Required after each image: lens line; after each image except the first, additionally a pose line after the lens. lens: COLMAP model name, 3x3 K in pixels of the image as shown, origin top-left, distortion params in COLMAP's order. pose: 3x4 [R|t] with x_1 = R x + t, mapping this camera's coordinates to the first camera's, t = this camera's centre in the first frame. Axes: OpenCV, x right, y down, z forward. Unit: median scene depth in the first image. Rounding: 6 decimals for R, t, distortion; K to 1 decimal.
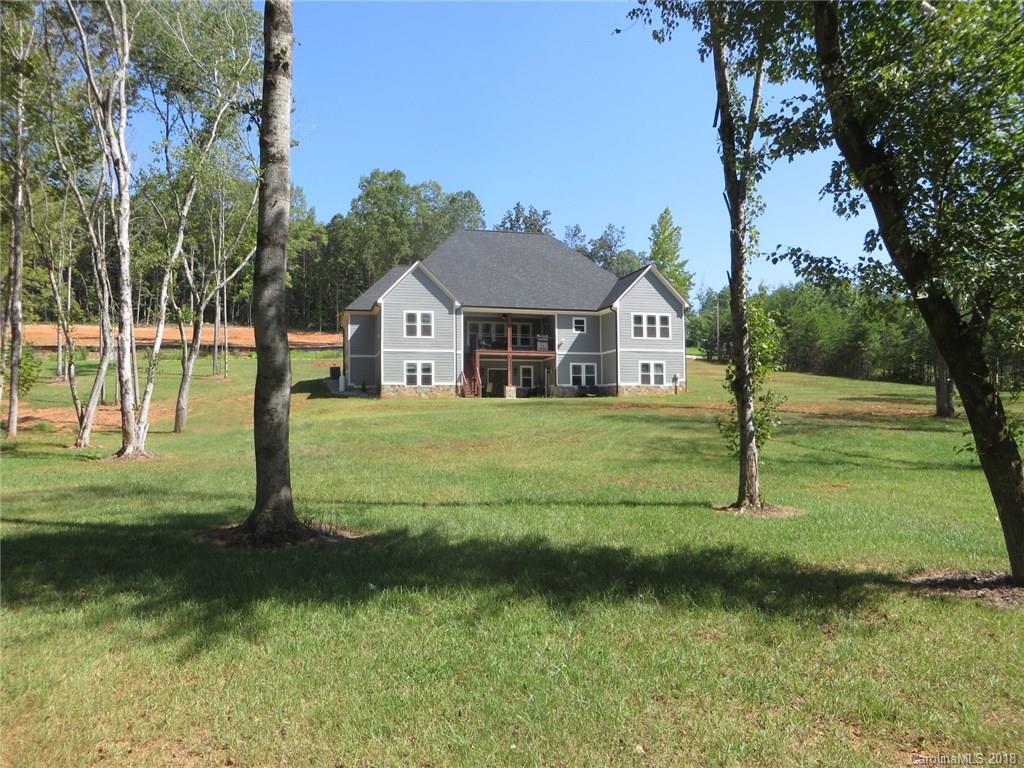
lens RADIAL K [[751.8, 0, 512.8], [0, 751.8, 386.7], [0, 0, 1]] dist [0.000585, 0.004048]
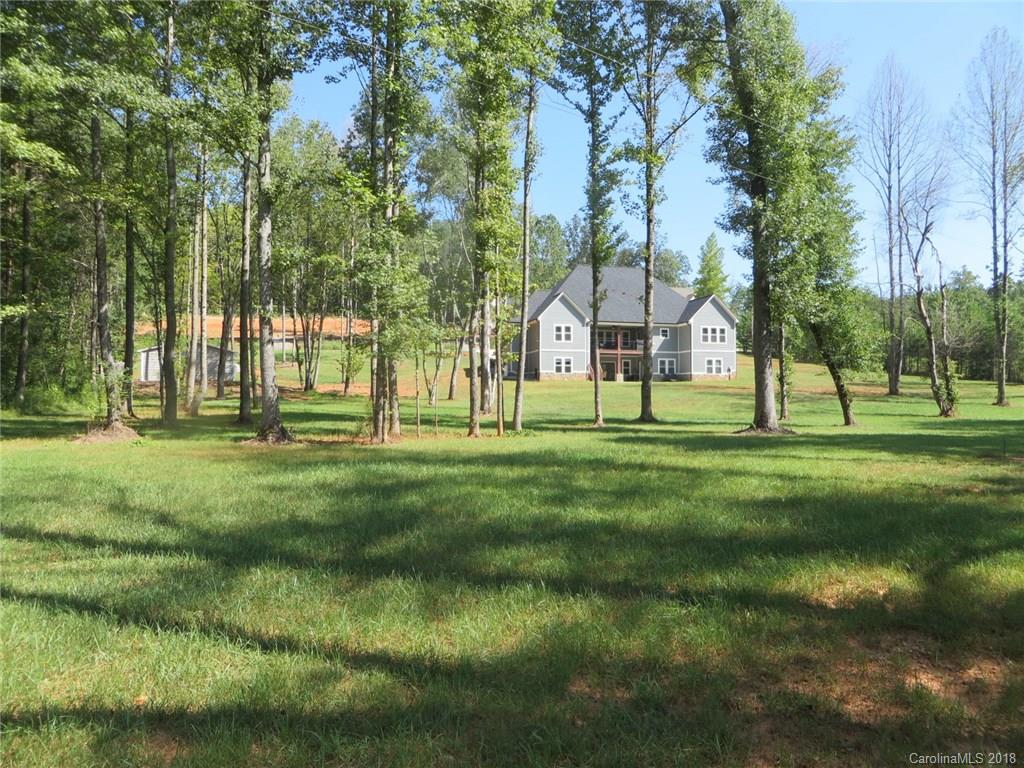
lens RADIAL K [[751.8, 0, 511.3], [0, 751.8, 380.8], [0, 0, 1]] dist [0.000585, 0.004048]
pose [[0.999544, 0.009619, -0.028634, -0.179045], [-0.009158, 0.999827, 0.016174, -0.008924], [0.028785, -0.015905, 0.999459, -0.526380]]
